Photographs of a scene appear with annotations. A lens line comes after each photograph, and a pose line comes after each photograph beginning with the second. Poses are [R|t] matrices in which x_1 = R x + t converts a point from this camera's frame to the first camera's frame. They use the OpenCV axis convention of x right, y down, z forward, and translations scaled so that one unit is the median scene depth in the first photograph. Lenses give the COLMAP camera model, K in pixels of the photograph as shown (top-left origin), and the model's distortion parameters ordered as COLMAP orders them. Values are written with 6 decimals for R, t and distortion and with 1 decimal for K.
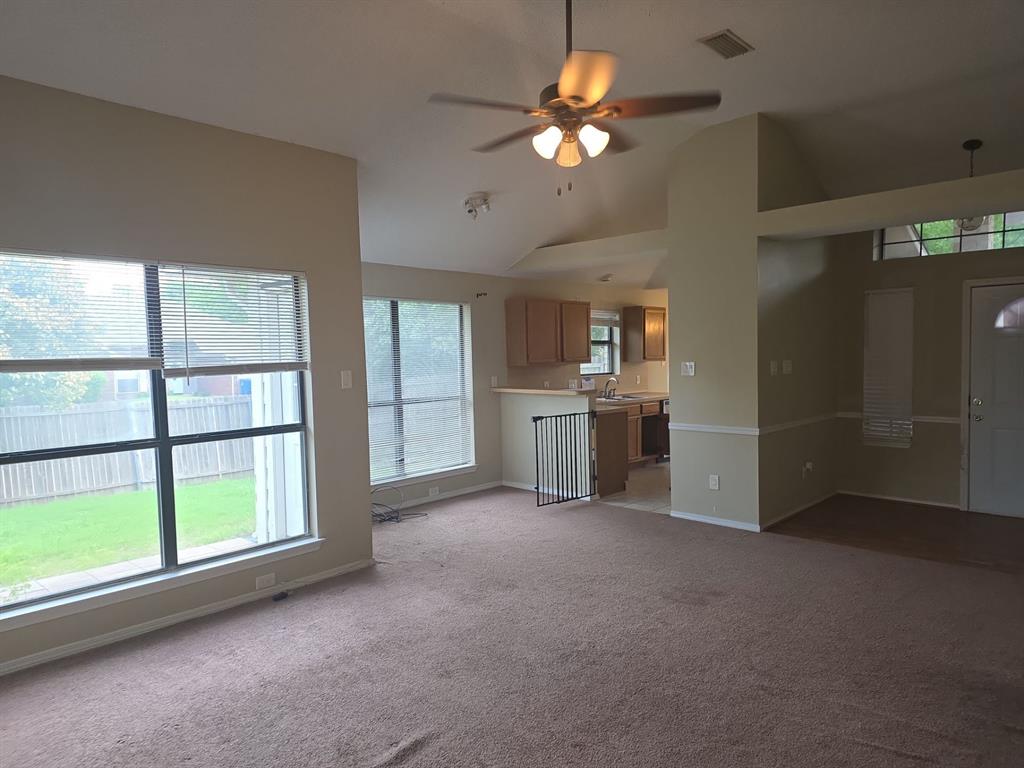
lens RADIAL K [[674.9, 0, 504.5], [0, 674.9, 390.1], [0, 0, 1]] dist [0.083036, -0.069603]
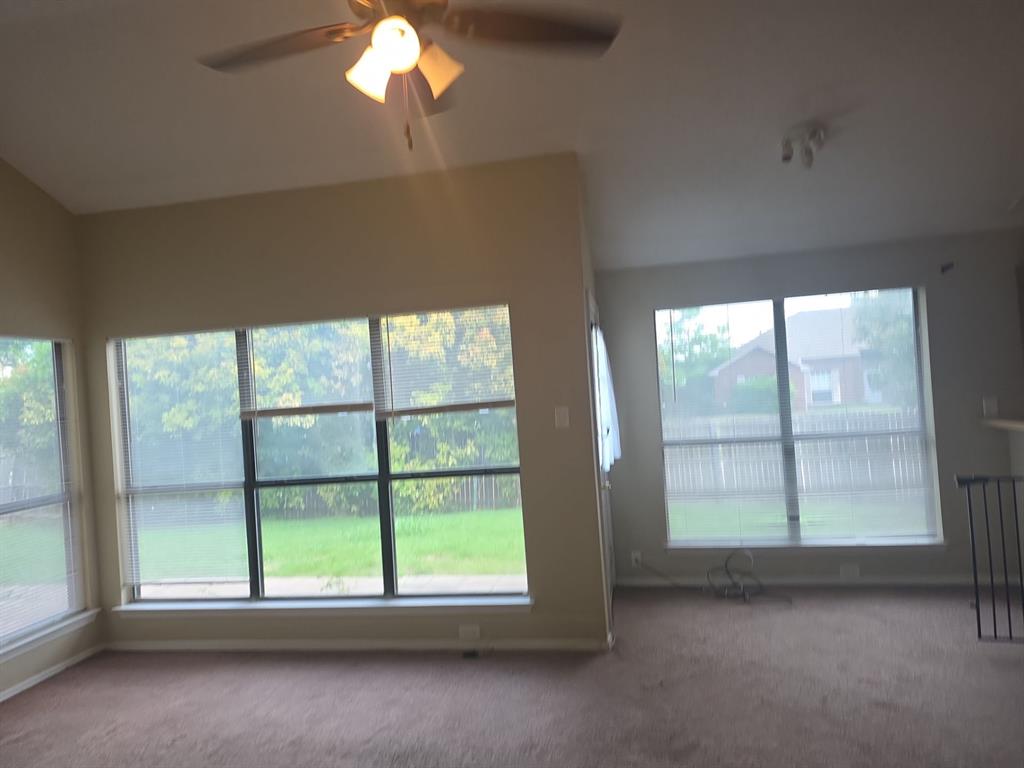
lens RADIAL K [[674.9, 0, 489.9], [0, 674.9, 403.5], [0, 0, 1]] dist [0.083036, -0.069603]
pose [[0.534644, -0.004797, -0.845064, 0.351504], [0.012165, 0.999924, 0.002020, -0.030096], [0.844990, -0.011361, 0.534662, 0.396685]]
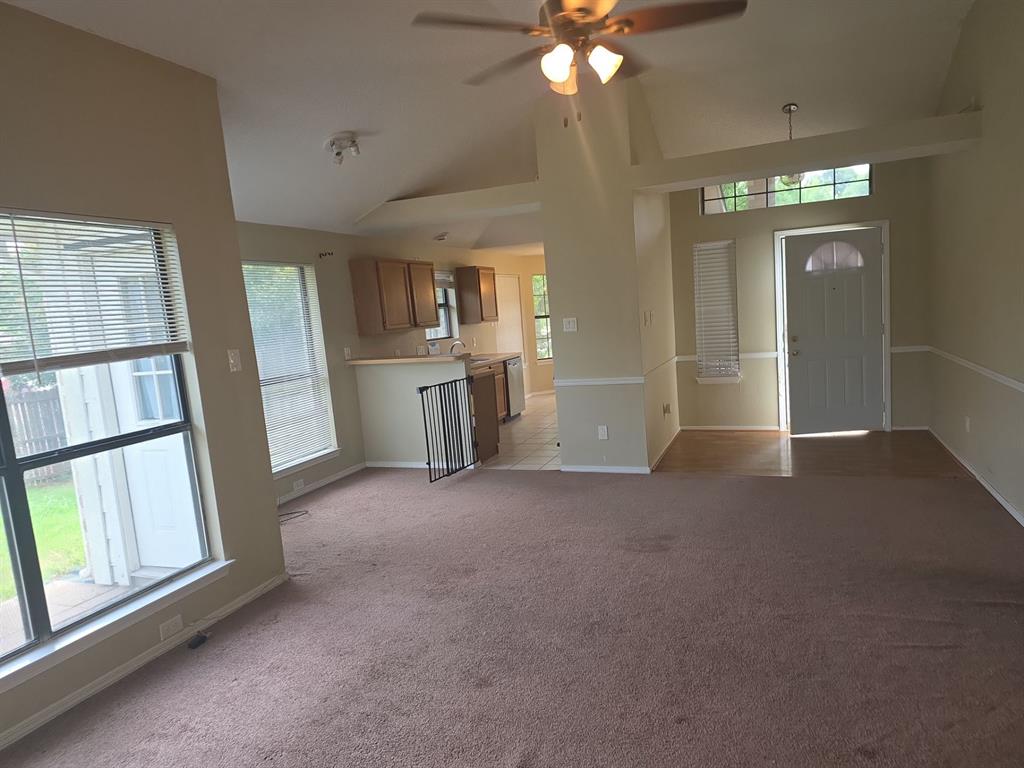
lens RADIAL K [[674.9, 0, 523.1], [0, 674.9, 395.3], [0, 0, 1]] dist [0.083036, -0.069603]
pose [[0.923612, -0.101505, 0.369645, -0.183390], [0.080710, 0.994181, 0.071338, -0.004127], [-0.374736, -0.036055, 0.926430, 0.104478]]
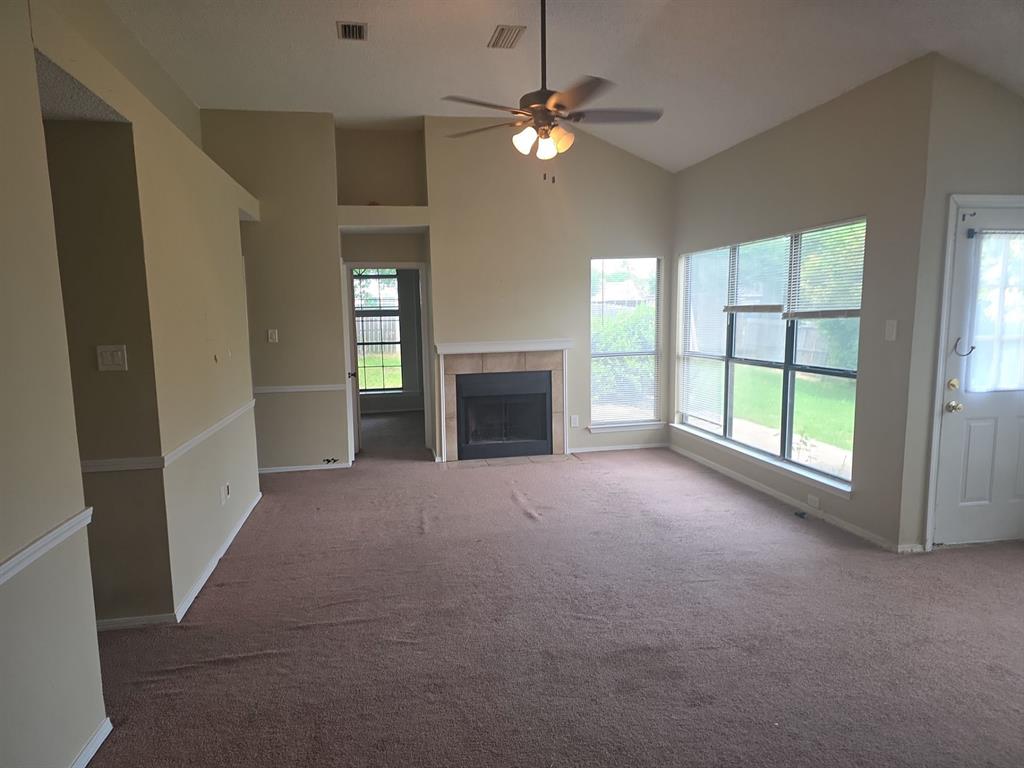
lens RADIAL K [[674.9, 0, 496.9], [0, 674.9, 396.0], [0, 0, 1]] dist [0.083036, -0.069603]
pose [[-0.597787, 0.131830, -0.790741, 0.644786], [-0.009091, 0.985208, 0.171124, -0.065602], [0.801603, 0.109485, -0.587746, 0.929830]]
